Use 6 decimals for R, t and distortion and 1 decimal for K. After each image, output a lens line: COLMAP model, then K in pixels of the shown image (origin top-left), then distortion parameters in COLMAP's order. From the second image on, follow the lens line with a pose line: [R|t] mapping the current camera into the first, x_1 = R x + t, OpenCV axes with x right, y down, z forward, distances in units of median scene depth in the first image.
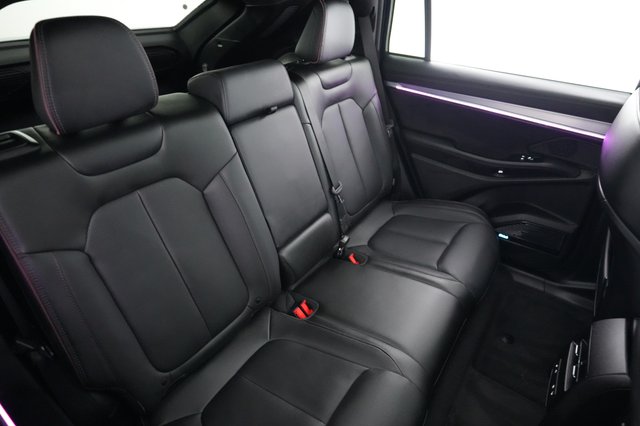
lens RADIAL K [[364.3, 0, 320.0], [0, 364.3, 213.0], [0, 0, 1]] dist [-0.001974, -0.001268]
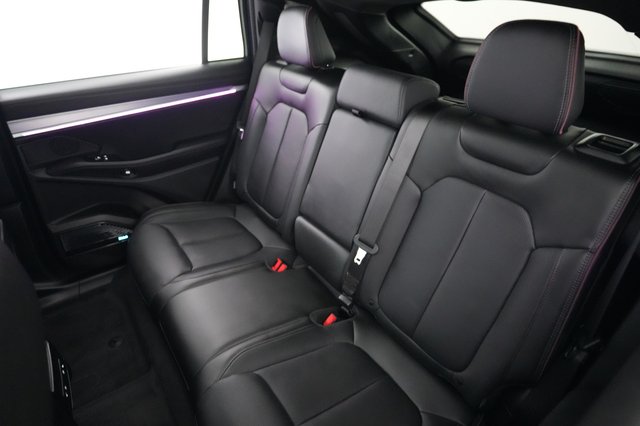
lens RADIAL K [[390.2, 0, 320.0], [0, 390.2, 213.0], [0, 0, 1]] dist [0.000558, 0.000266]
pose [[-0.356750, 0.470671, -0.806968, 0.807308], [-0.498665, 0.634508, 0.590536, -0.622233], [0.789976, 0.613081, 0.008346, 0.968638]]
